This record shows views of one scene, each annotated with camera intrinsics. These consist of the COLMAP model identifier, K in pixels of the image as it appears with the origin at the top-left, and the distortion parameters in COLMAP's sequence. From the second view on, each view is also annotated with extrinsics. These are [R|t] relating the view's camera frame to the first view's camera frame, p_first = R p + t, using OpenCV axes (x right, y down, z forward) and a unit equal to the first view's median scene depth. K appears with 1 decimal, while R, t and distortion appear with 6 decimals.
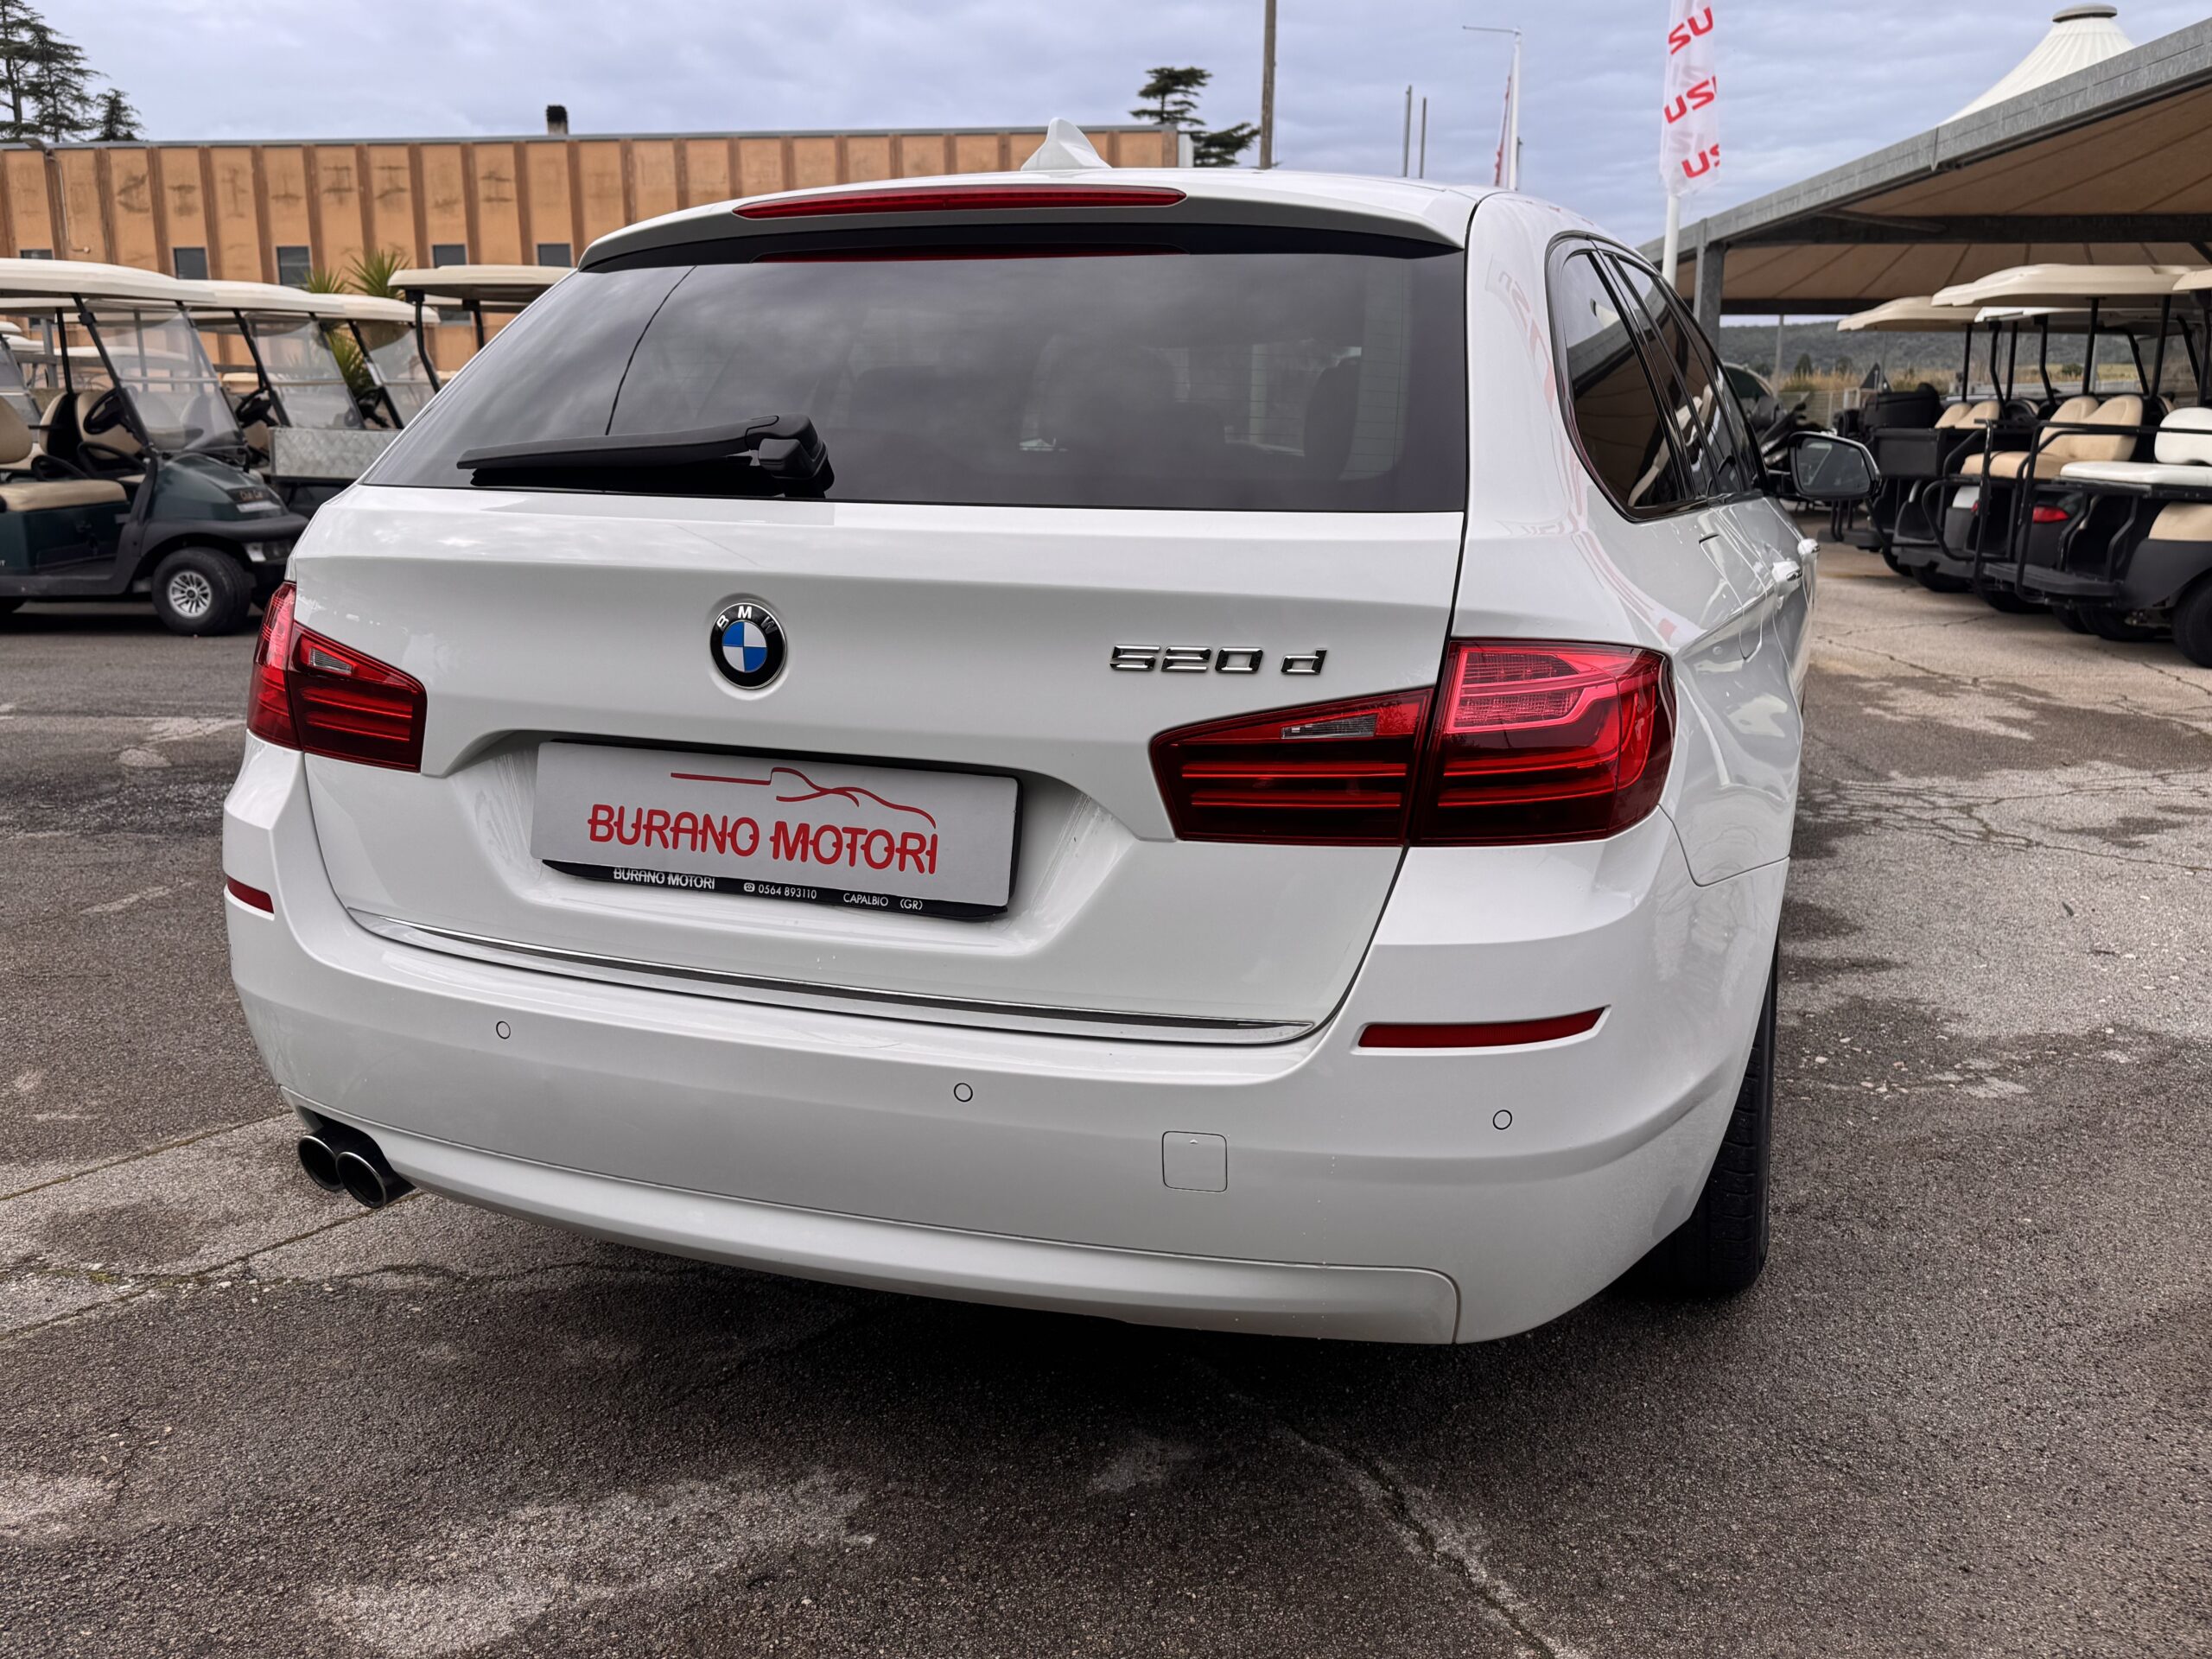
lens RADIAL K [[1864.1, 0, 1082.6], [0, 1864.1, 816.1], [0, 0, 1]] dist [0.039596, -0.057188]
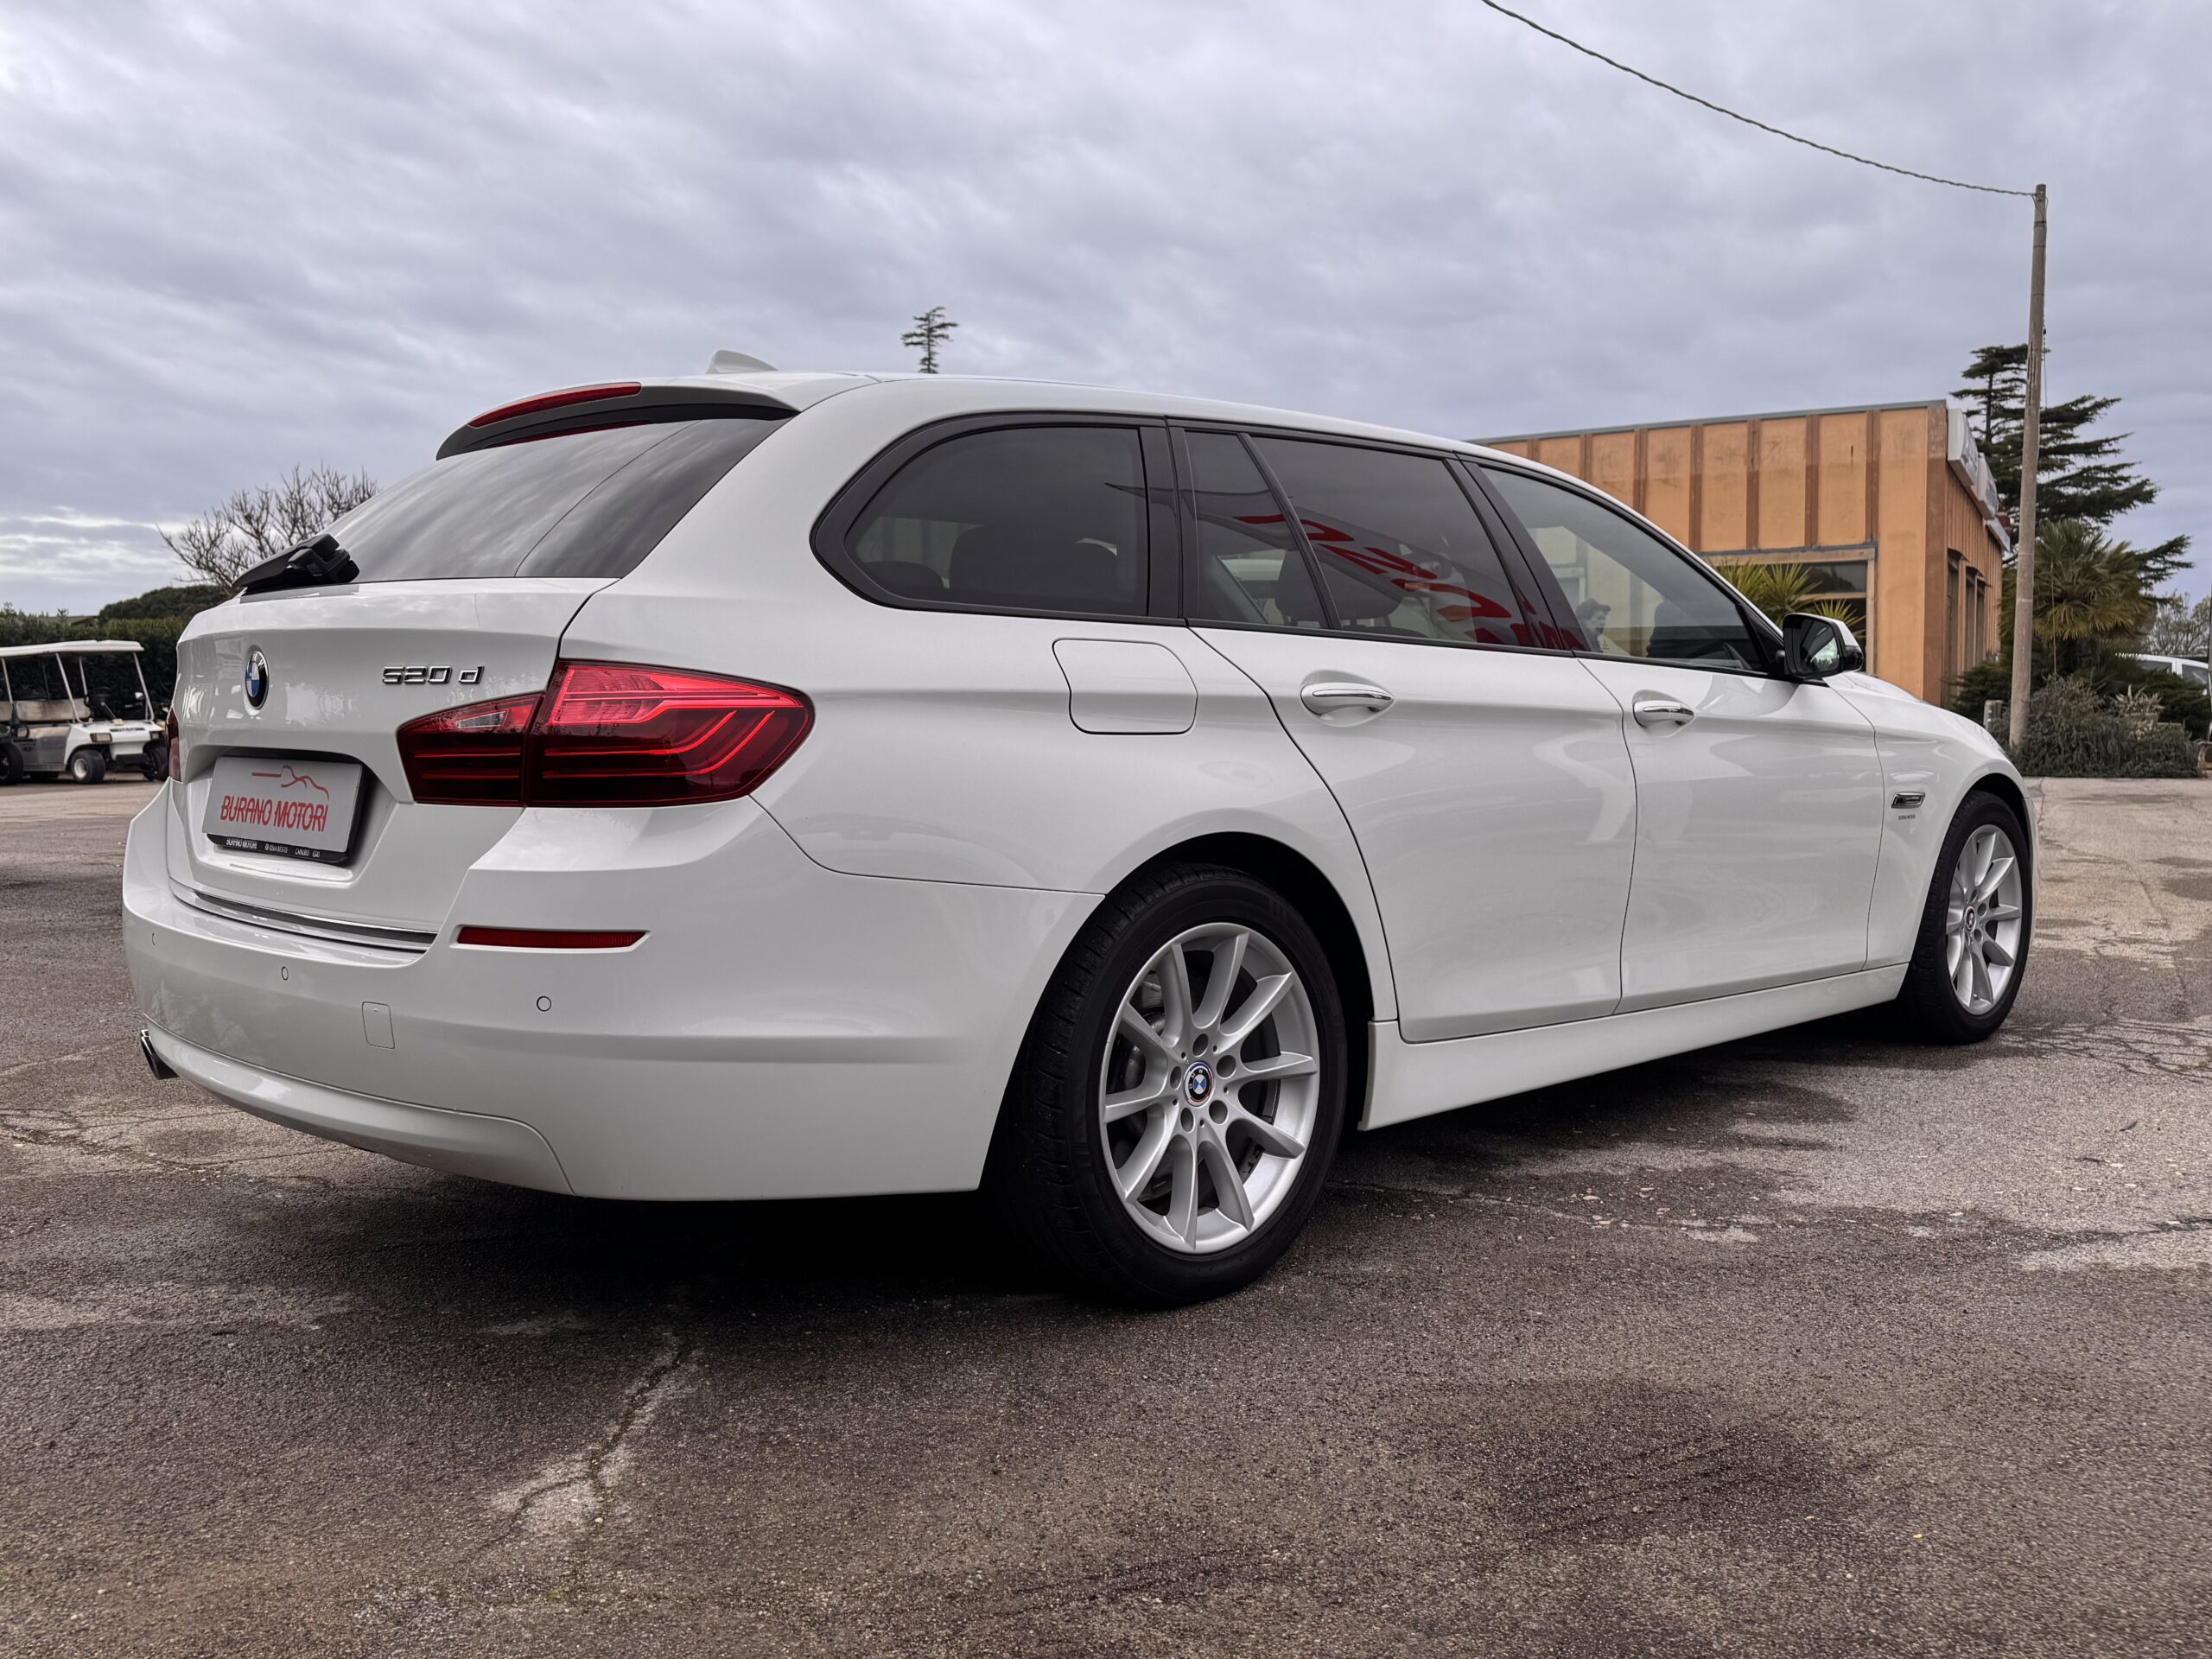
lens RADIAL K [[1864.1, 0, 1114.8], [0, 1864.1, 852.8], [0, 0, 1]] dist [0.039596, -0.057188]
pose [[0.911282, 0.031356, -0.410587, 1.059062], [-0.087226, 0.989169, -0.118052, 0.162587], [0.402438, 0.143392, 0.904147, -0.072182]]
